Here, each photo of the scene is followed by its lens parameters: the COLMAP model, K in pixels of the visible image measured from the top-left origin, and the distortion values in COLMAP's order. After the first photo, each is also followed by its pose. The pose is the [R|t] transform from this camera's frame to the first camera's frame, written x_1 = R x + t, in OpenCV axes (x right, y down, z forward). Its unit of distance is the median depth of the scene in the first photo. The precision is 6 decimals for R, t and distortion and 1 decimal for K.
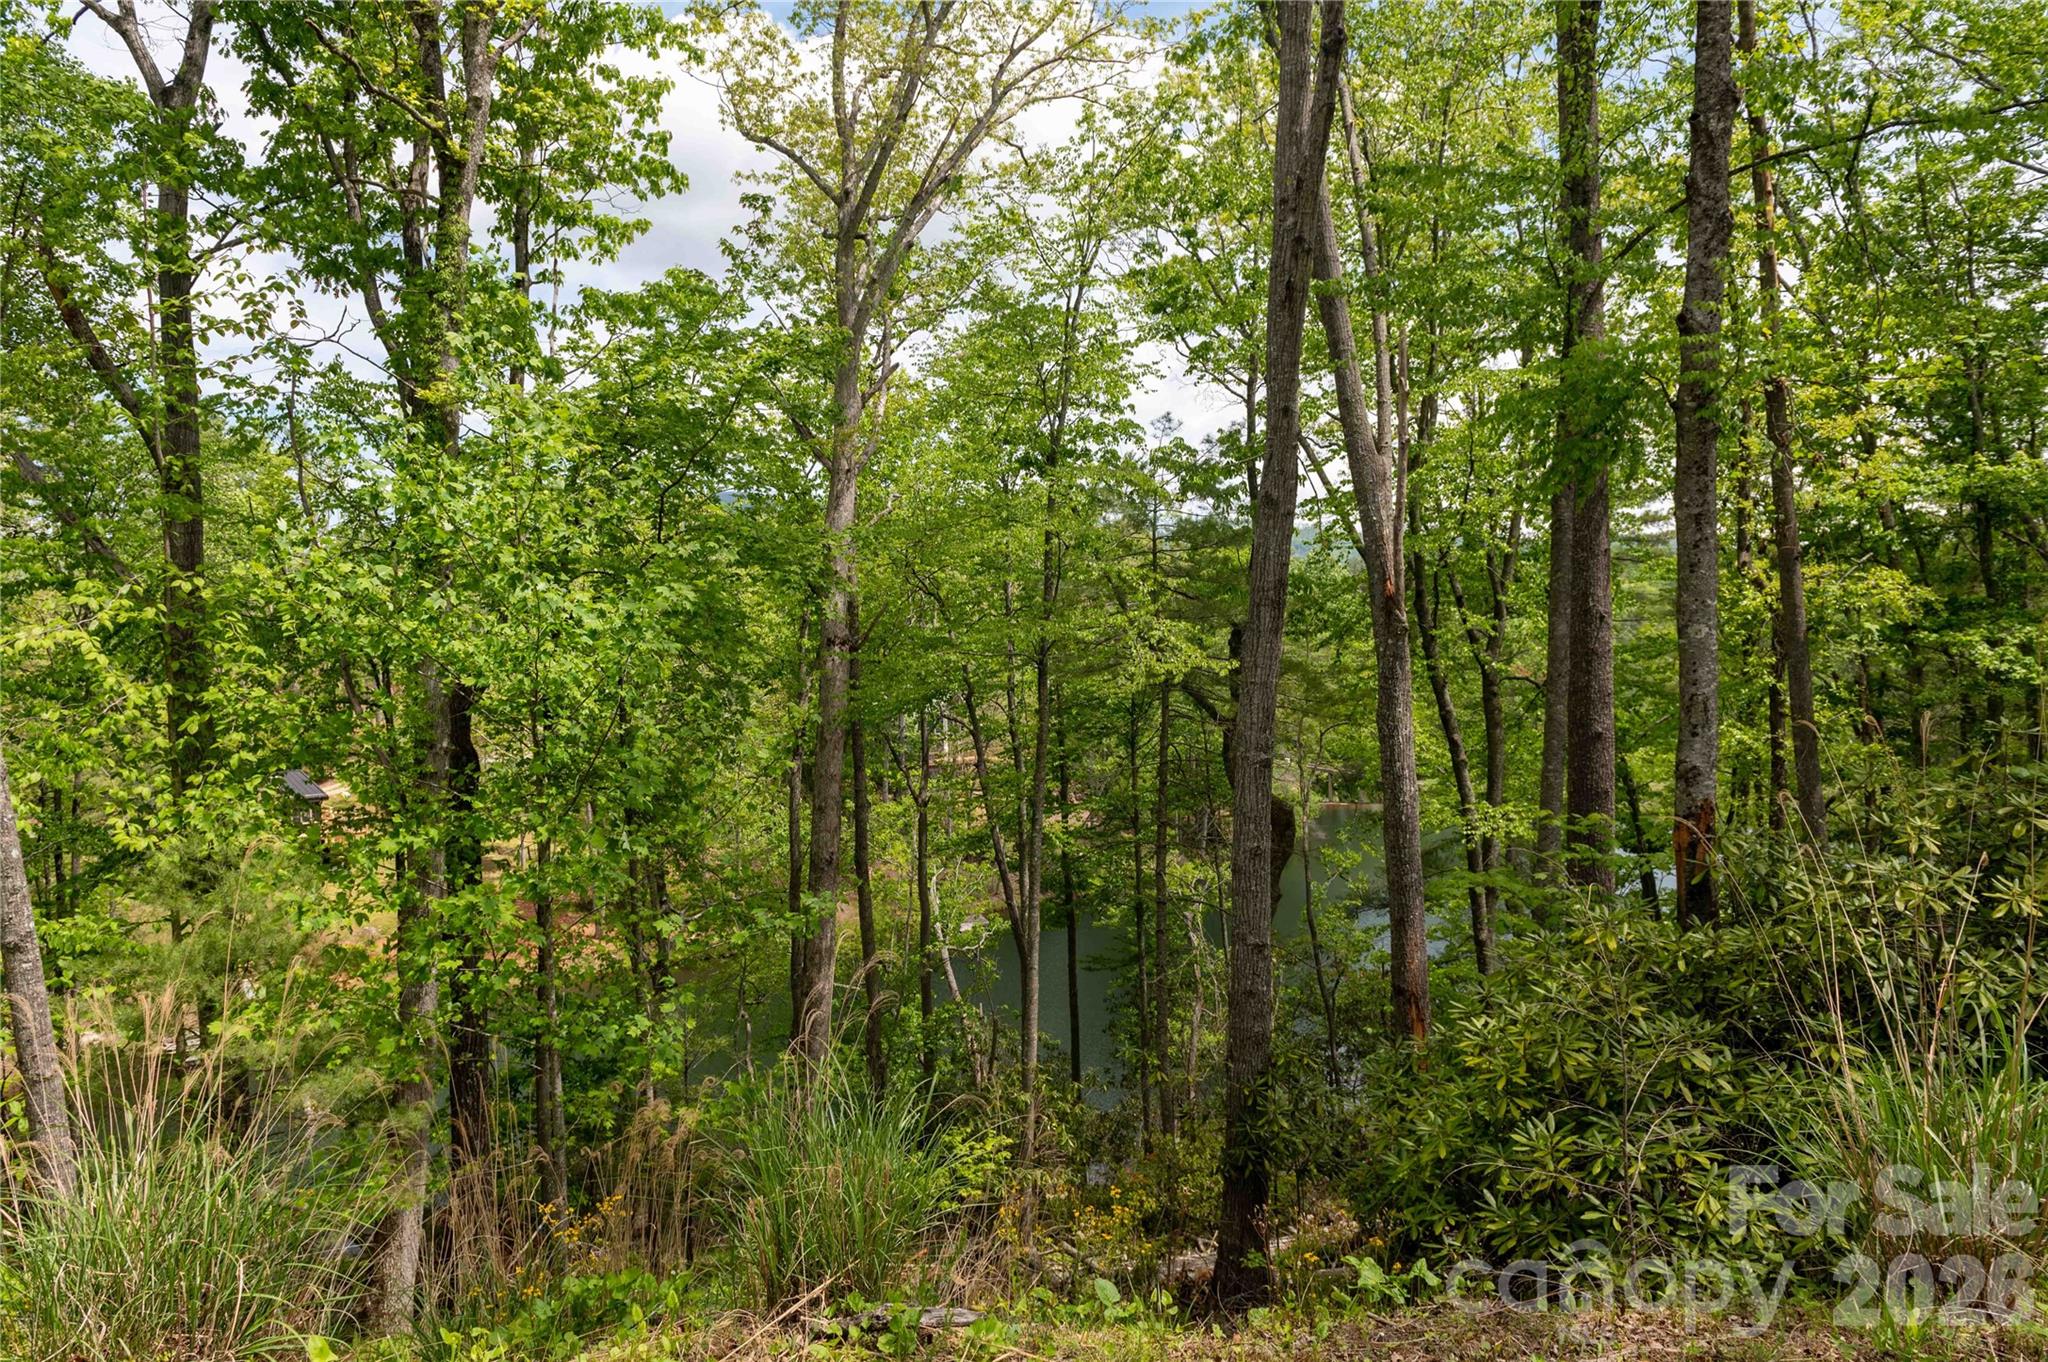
lens RADIAL K [[1365.6, 0, 1016.8], [0, 1365.6, 696.1], [0, 0, 1]] dist [-0.005277, -0.001177]
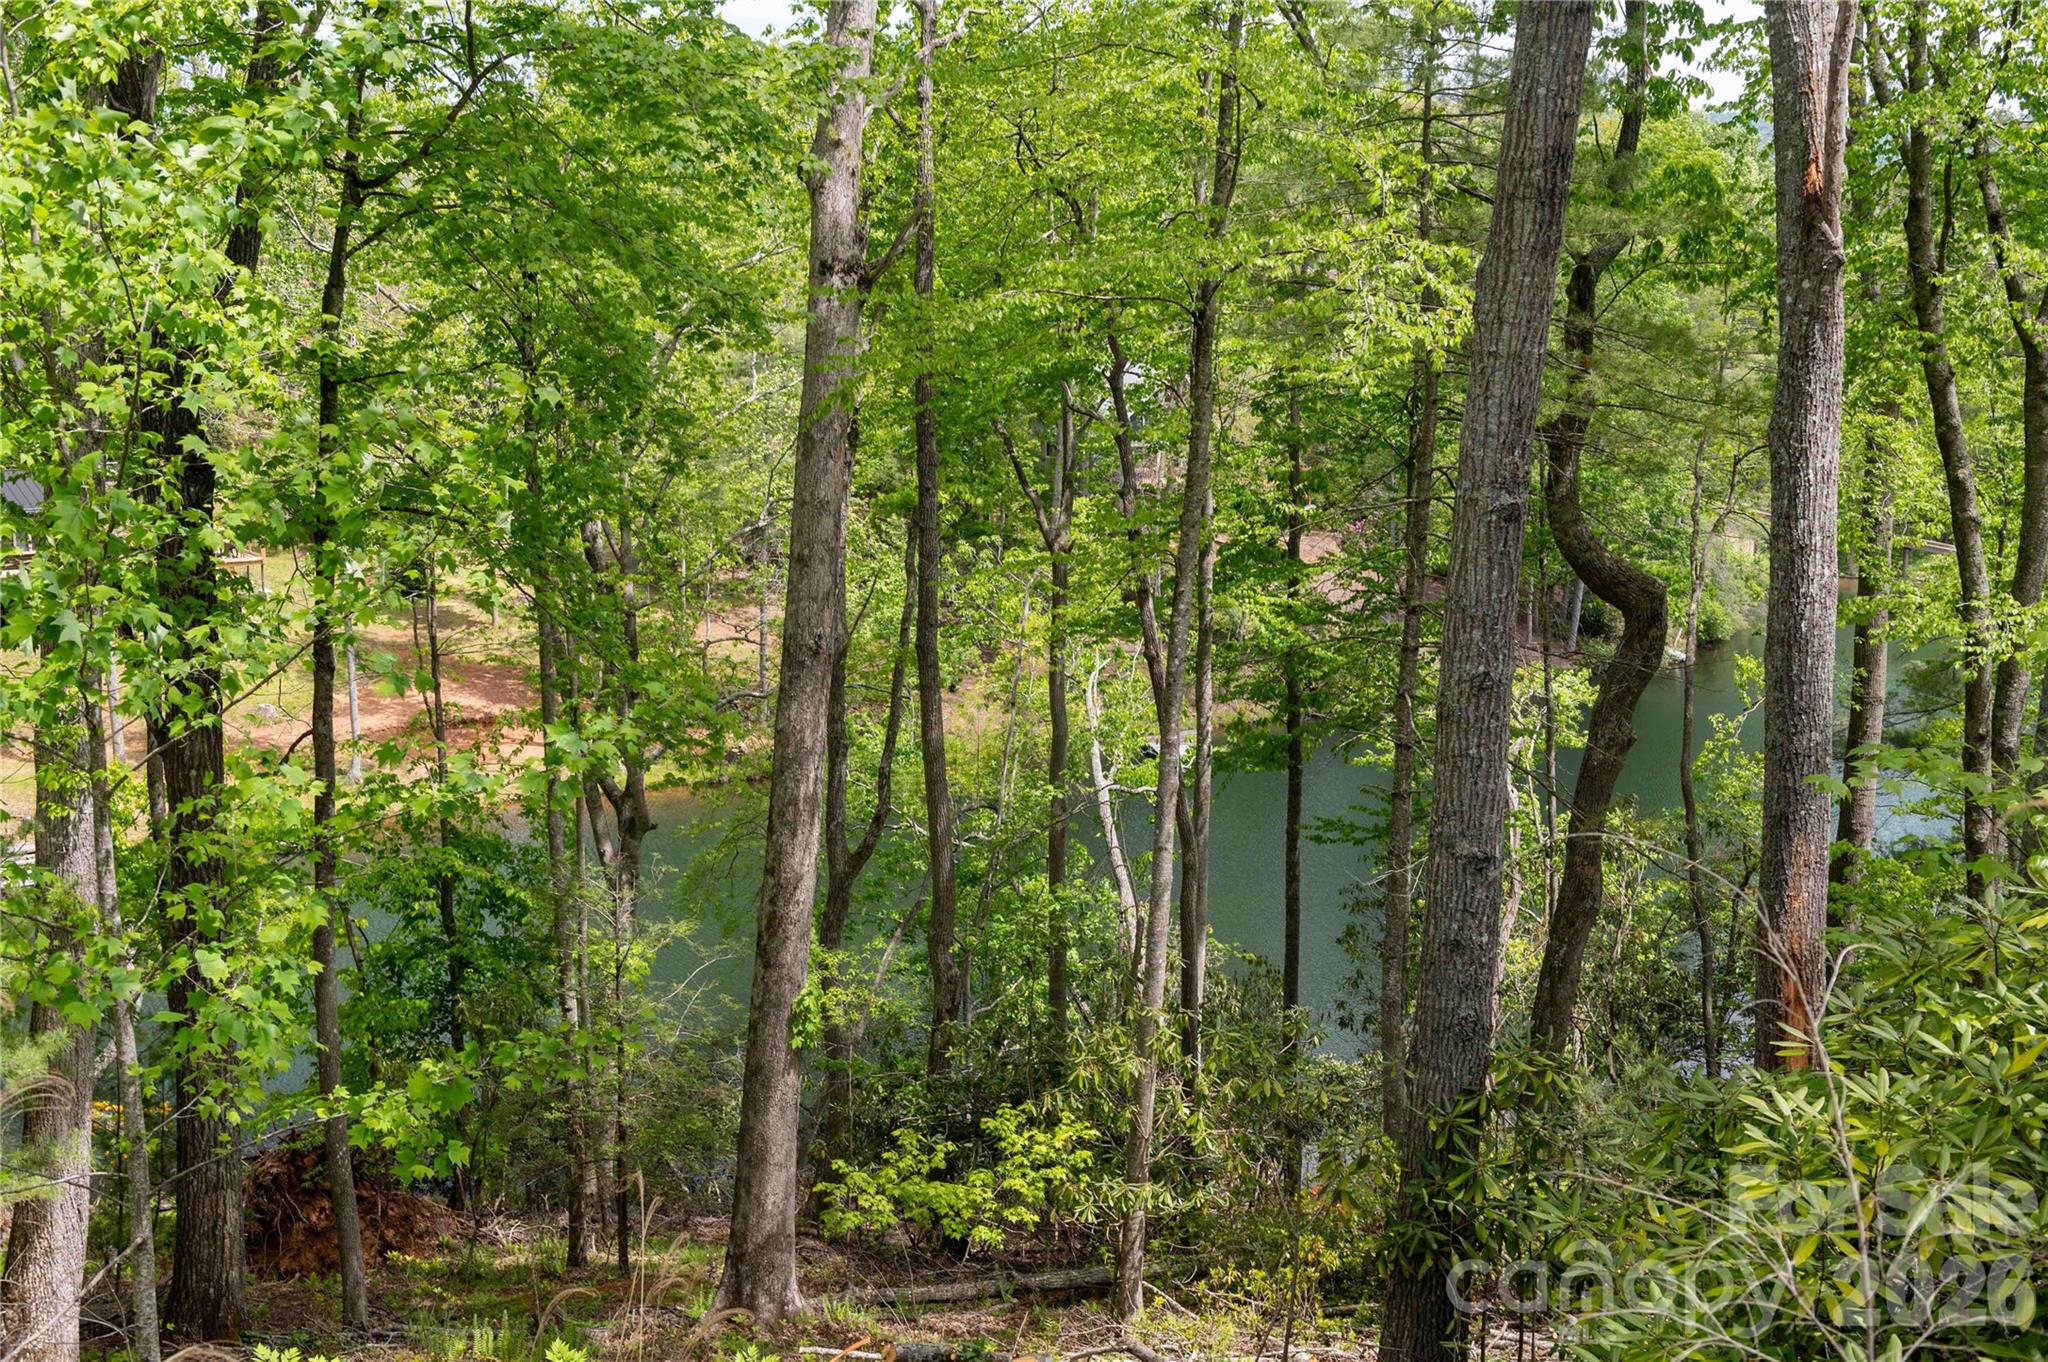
lens RADIAL K [[2122.4, 0, 1020.6], [0, 2122.4, 645.3], [0, 0, 1]] dist [0.010131, 0.009016]
pose [[0.990475, 0.047253, -0.129329, 0.062989], [-0.030892, 0.991587, 0.125705, 0.002345], [0.134181, -0.120512, 0.983602, 0.107739]]
